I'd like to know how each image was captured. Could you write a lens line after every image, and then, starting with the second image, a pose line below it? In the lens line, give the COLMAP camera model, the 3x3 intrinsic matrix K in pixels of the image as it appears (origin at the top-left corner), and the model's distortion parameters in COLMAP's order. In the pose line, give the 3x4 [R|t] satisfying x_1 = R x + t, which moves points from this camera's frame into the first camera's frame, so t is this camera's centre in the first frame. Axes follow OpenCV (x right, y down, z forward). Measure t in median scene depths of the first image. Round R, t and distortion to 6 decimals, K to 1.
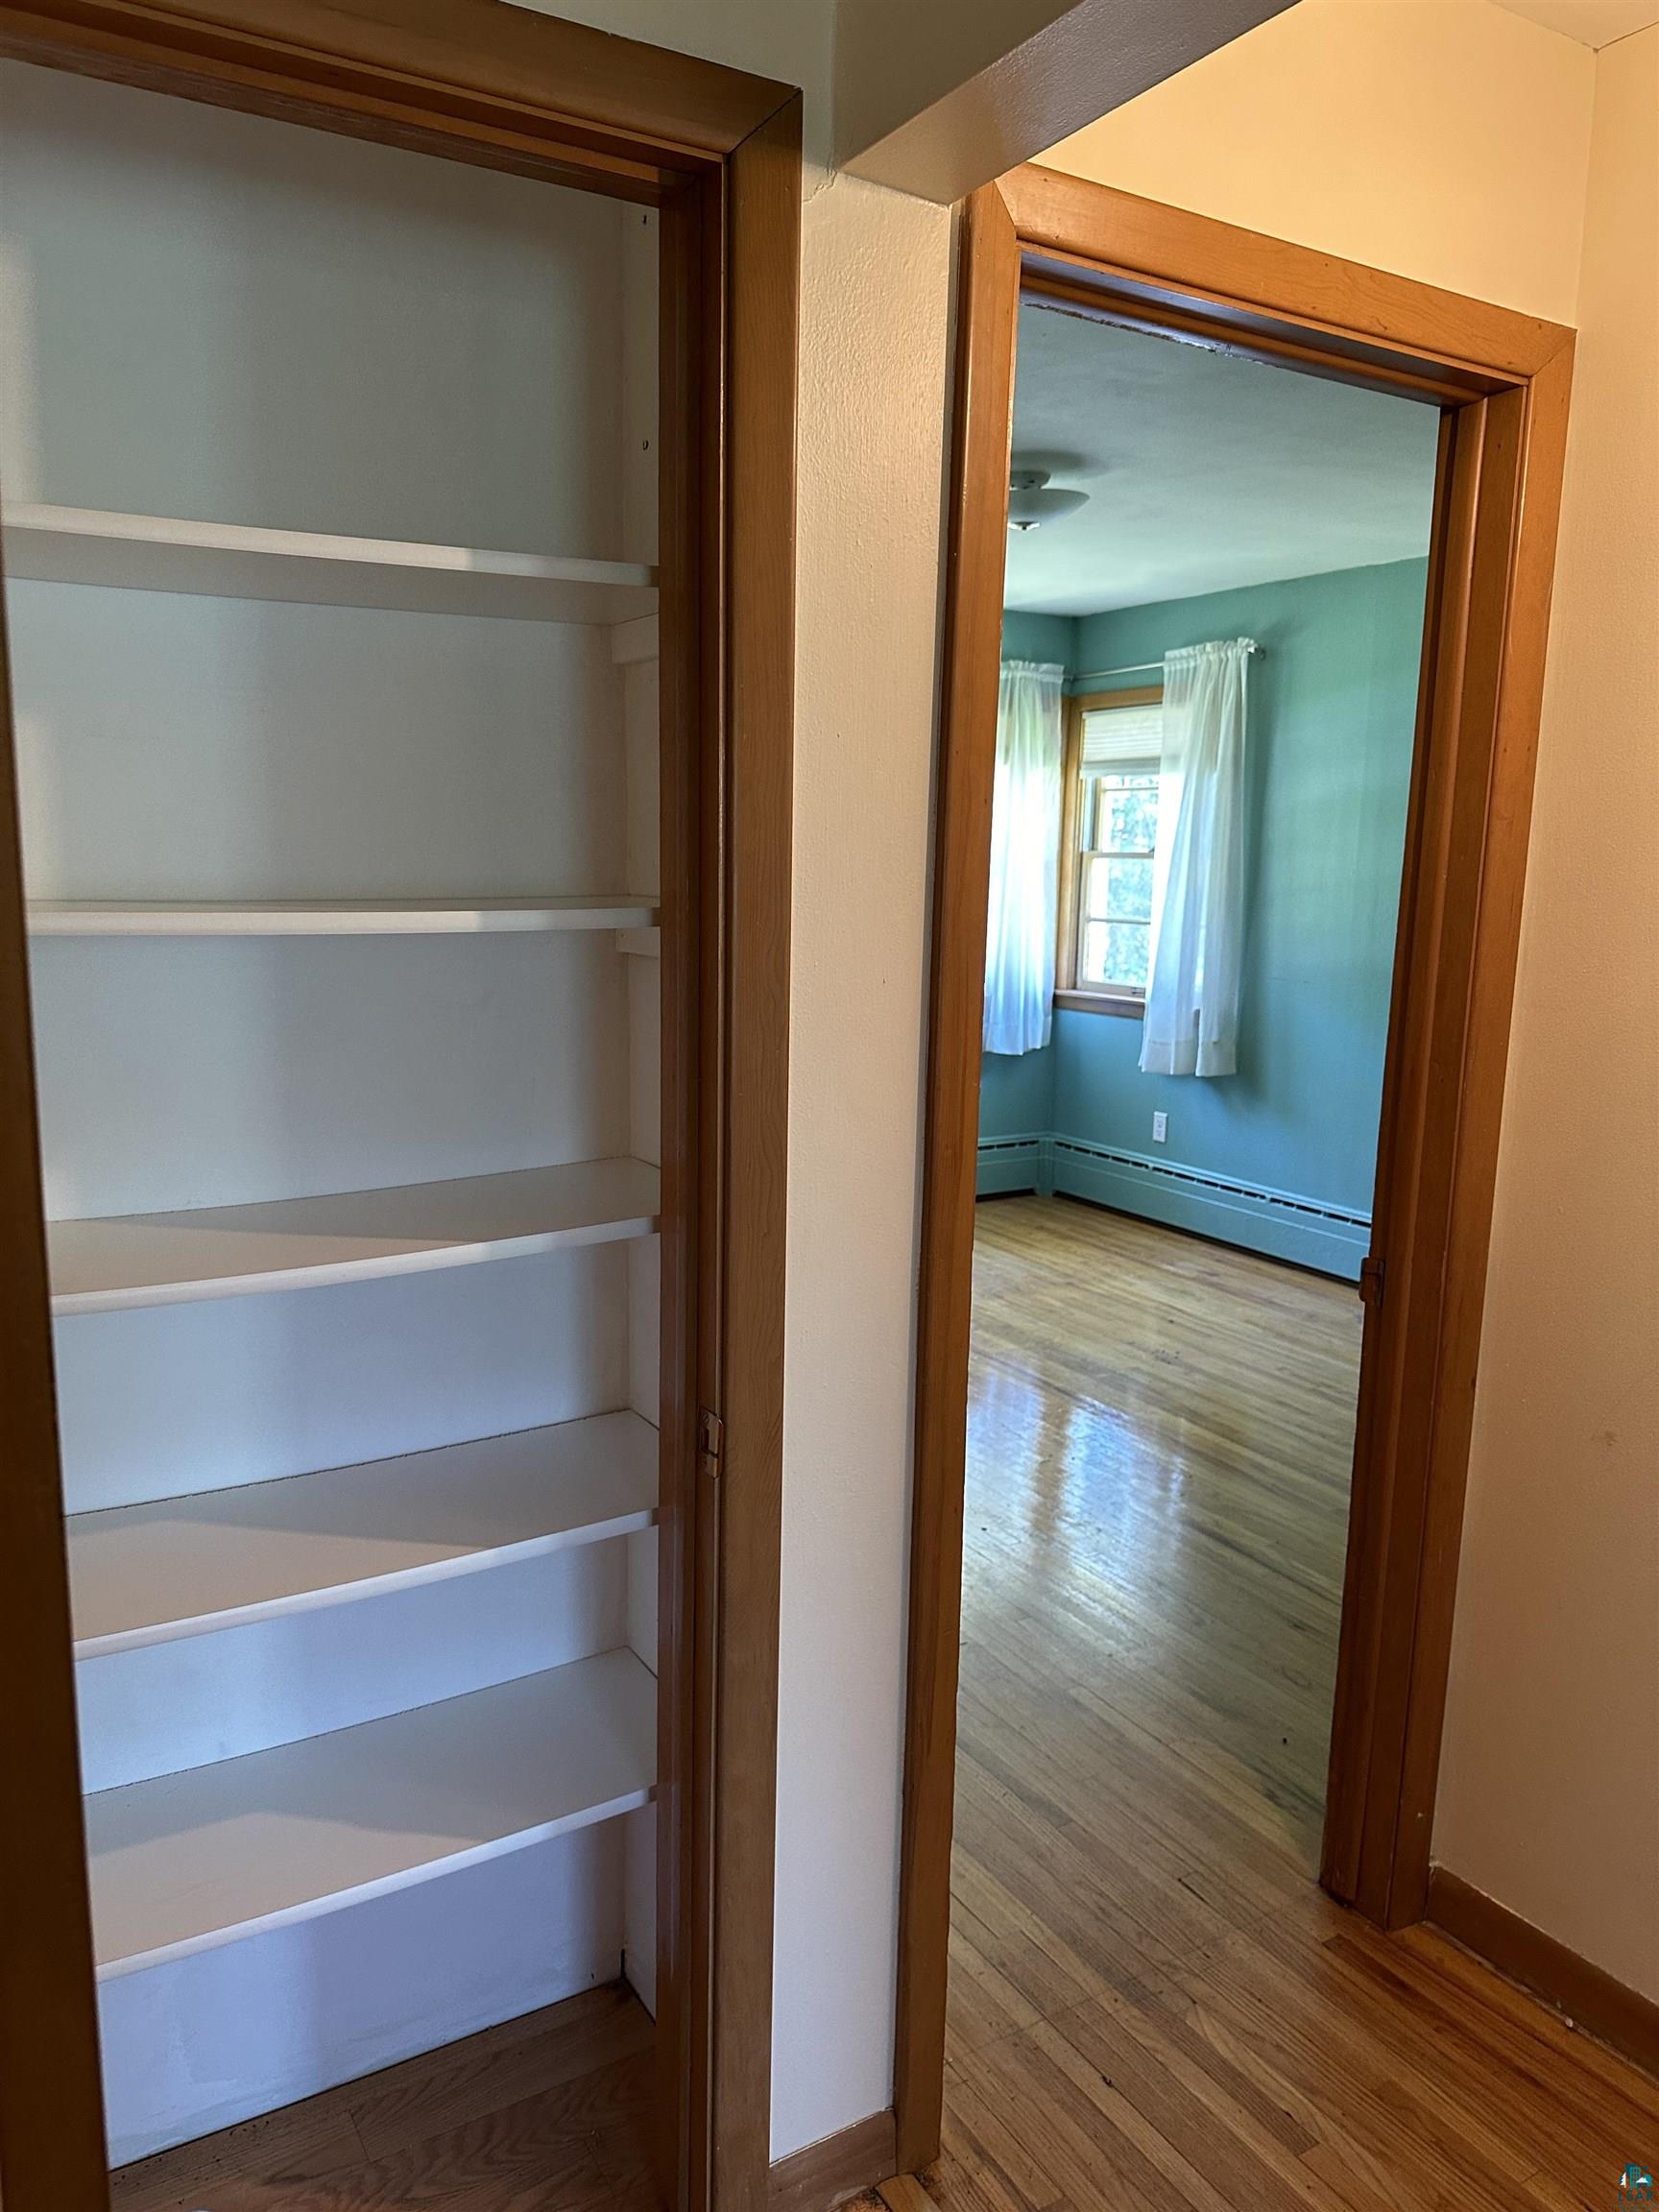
lens RADIAL K [[1574.7, 0, 836.0], [0, 1574.7, 1112.8], [0, 0, 1]] dist [0.054846, -0.010714]
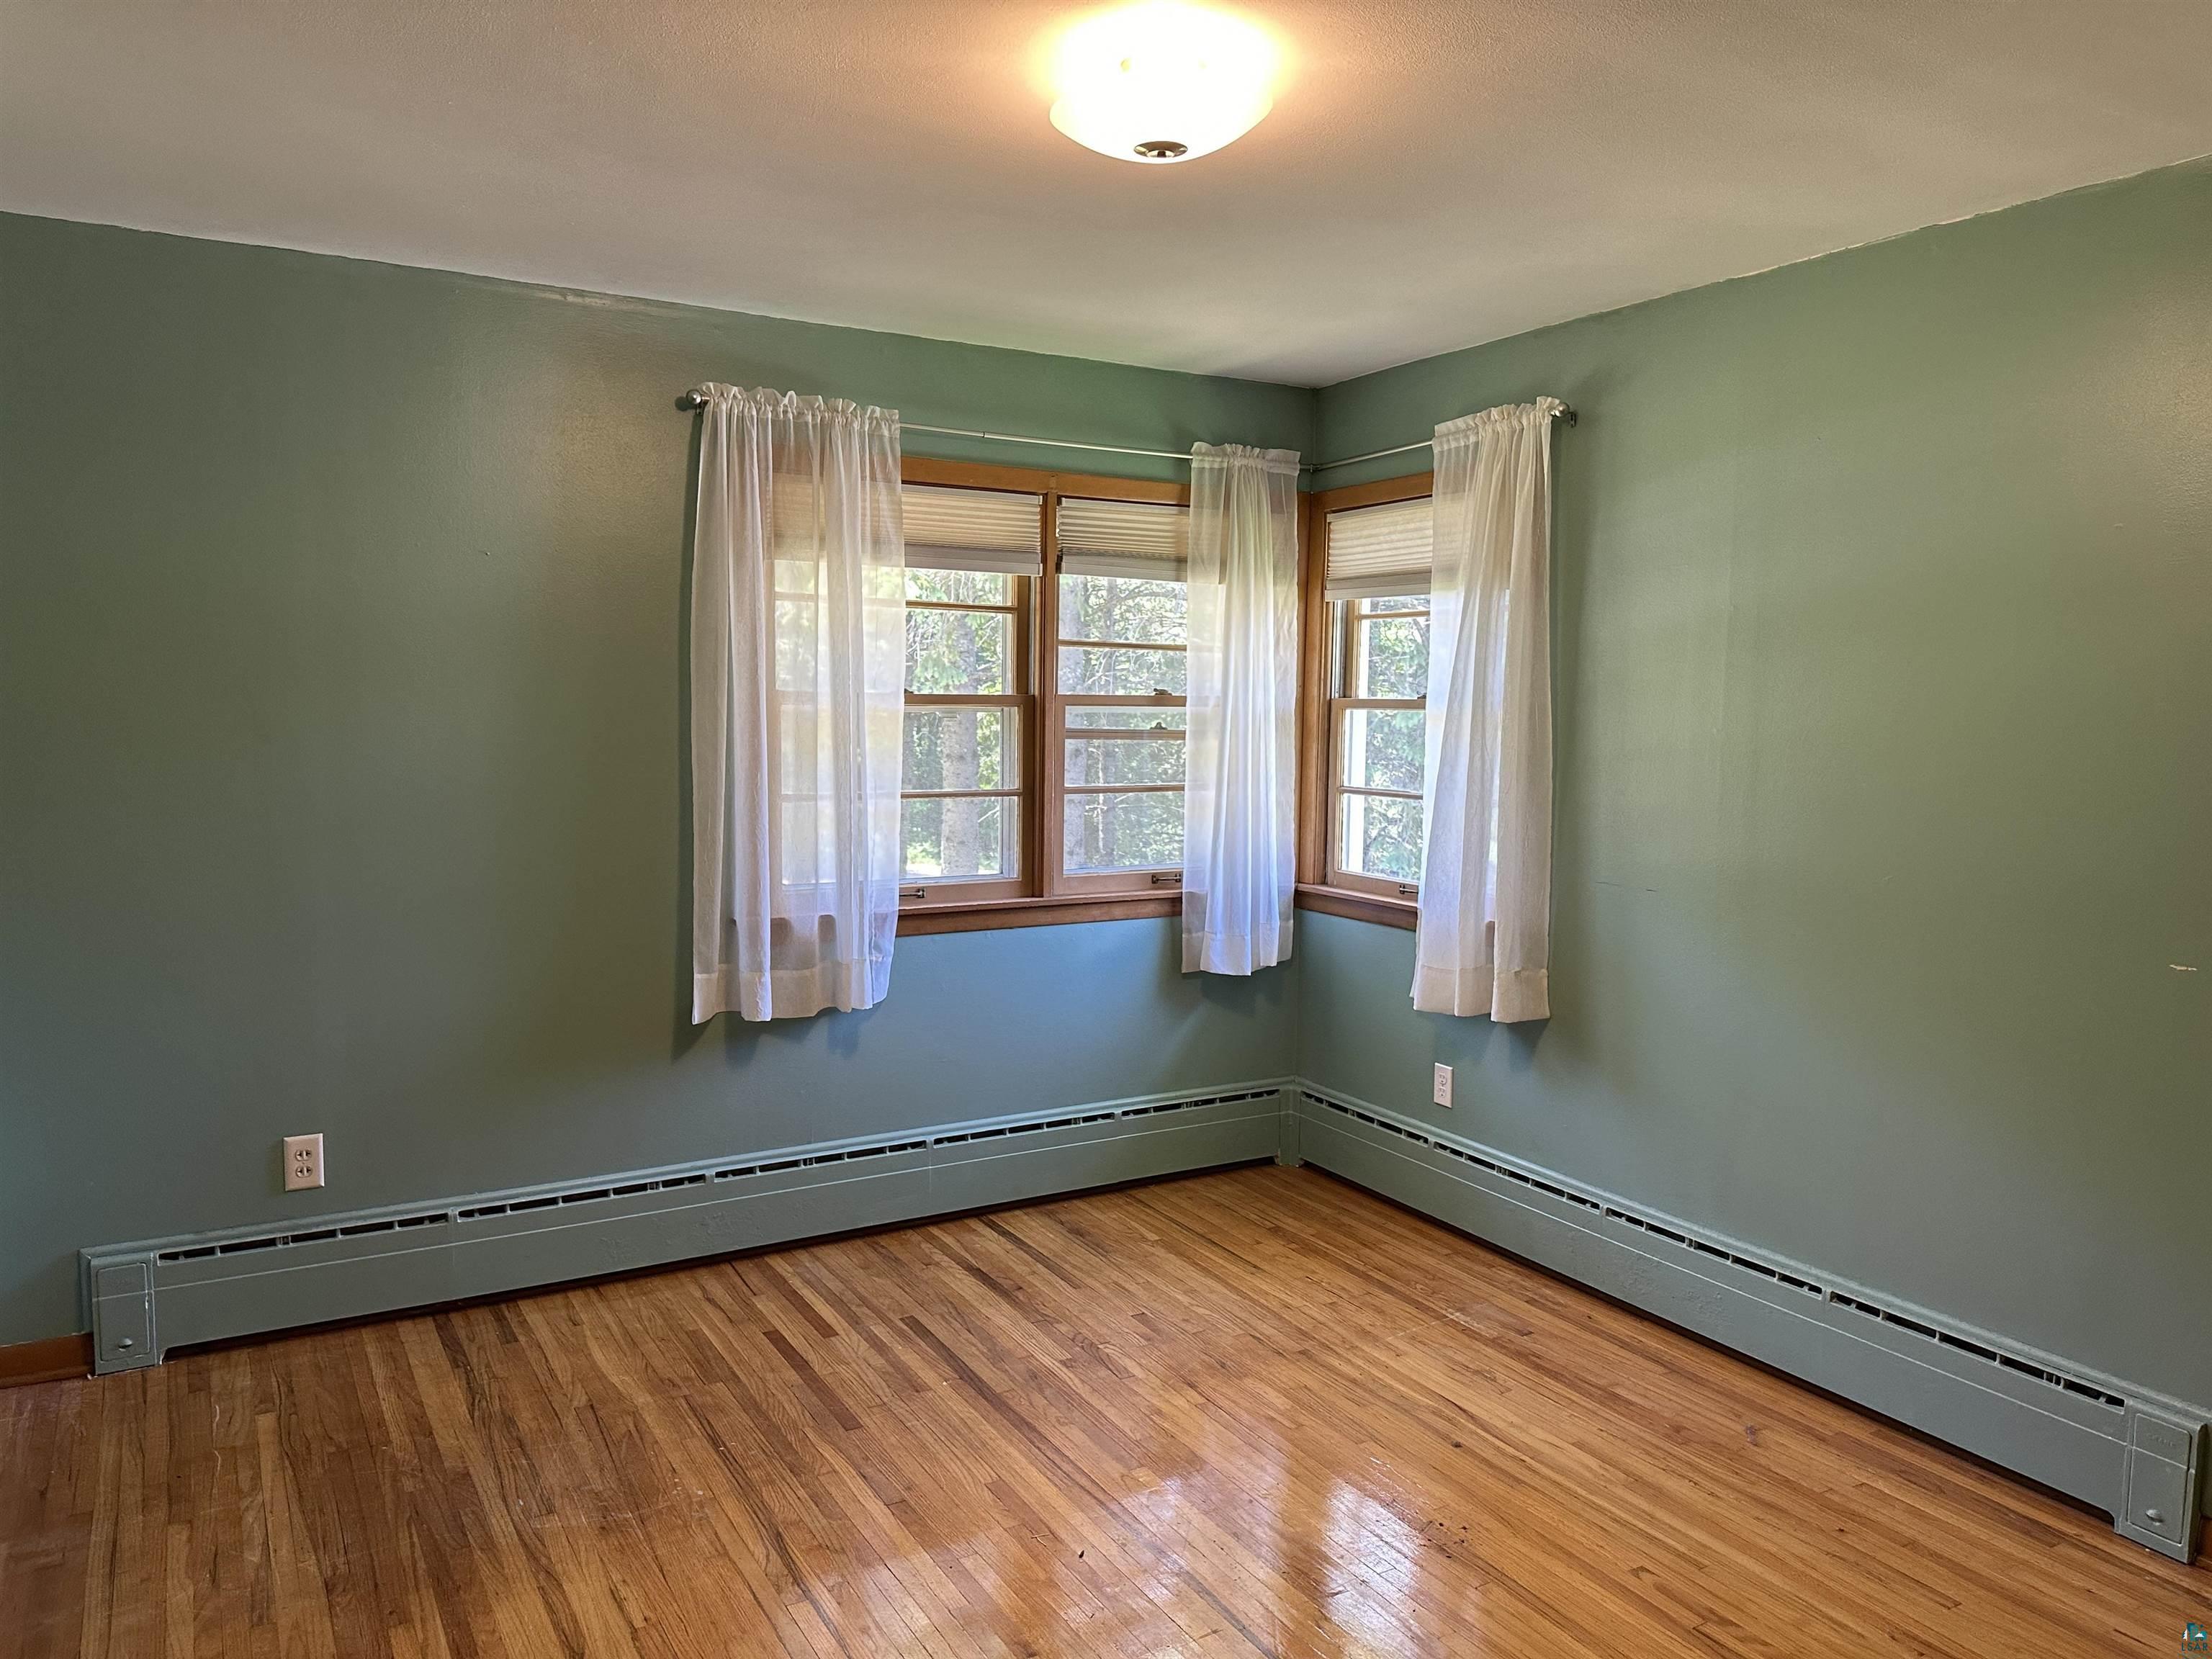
lens RADIAL K [[1574.7, 0, 1097.1], [0, 1574.7, 824.0], [0, 0, 1]] dist [0.054846, -0.010714]
pose [[0.999649, -0.003208, -0.026305, 0.070235], [0.001061, 0.996696, -0.081212, -0.050414], [0.026479, 0.081155, 0.996350, 0.283771]]
